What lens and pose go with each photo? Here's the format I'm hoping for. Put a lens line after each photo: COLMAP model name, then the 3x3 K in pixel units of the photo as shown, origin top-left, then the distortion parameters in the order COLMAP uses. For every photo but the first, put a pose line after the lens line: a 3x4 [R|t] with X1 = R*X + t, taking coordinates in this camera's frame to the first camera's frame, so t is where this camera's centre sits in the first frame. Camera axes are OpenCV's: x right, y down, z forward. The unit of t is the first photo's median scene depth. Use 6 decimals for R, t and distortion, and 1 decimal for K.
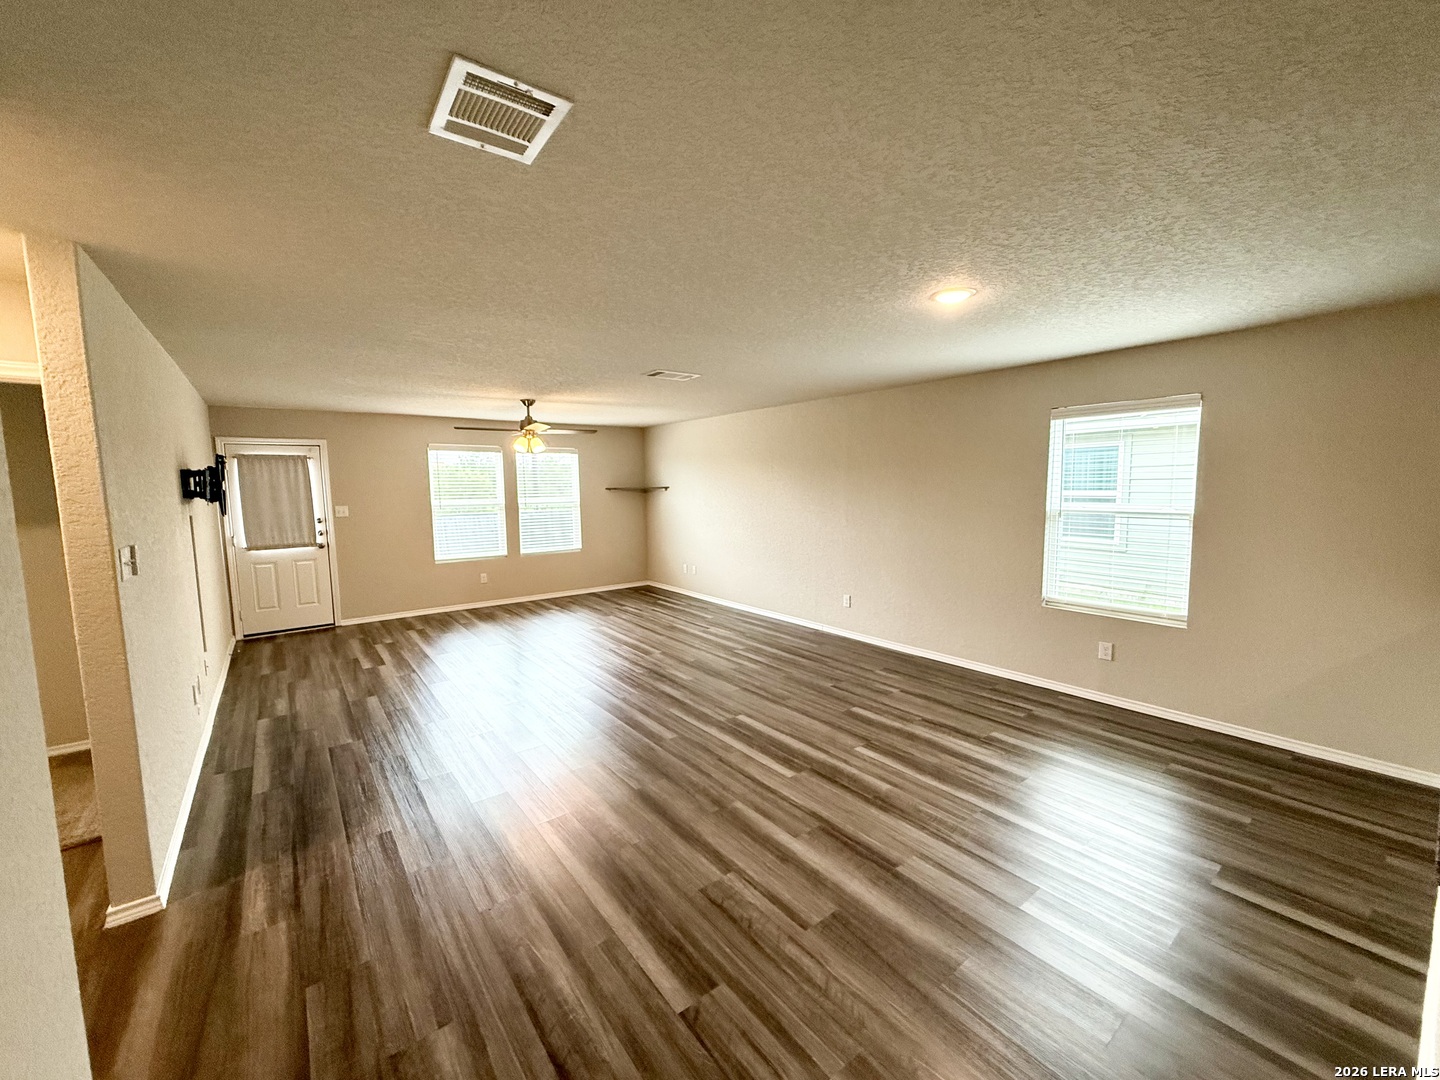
lens RADIAL K [[570.1, 0, 720.0], [0, 570.1, 540.0], [0, 0, 1]] dist [0.000570, 0.000044]
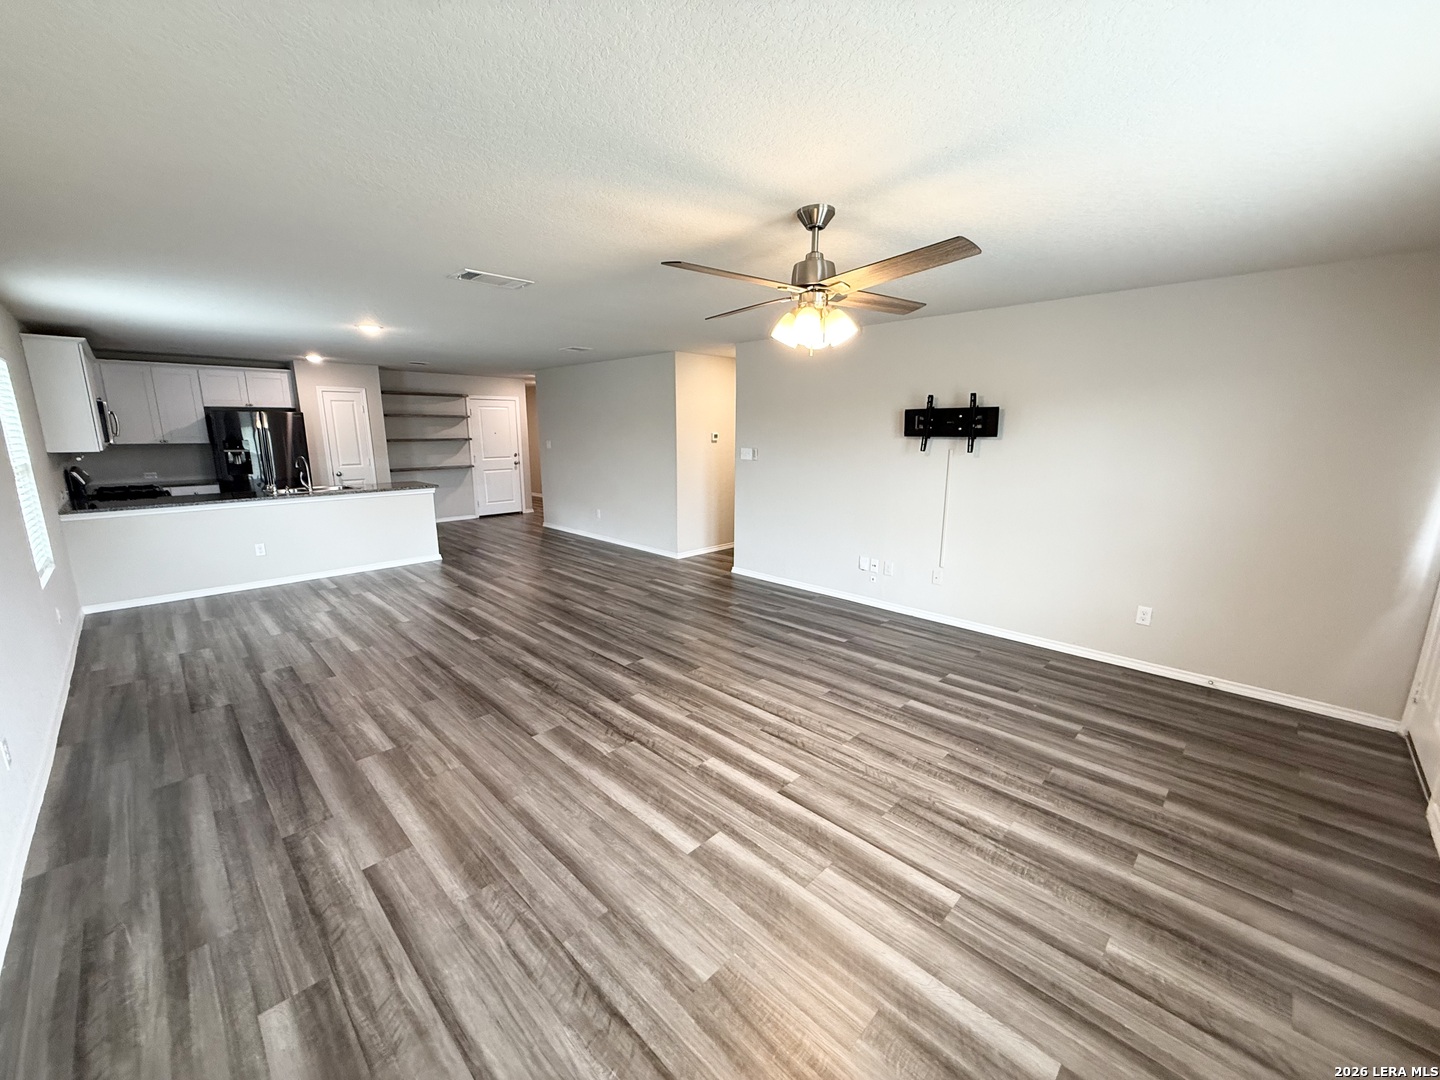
lens RADIAL K [[570.1, 0, 720.0], [0, 570.1, 540.0], [0, 0, 1]] dist [0.000570, 0.000044]
pose [[-0.990685, 0.040973, -0.129864, -0.271033], [0.000955, 0.955726, 0.294256, -0.184546], [0.136171, 0.291391, -0.946863, 1.849664]]
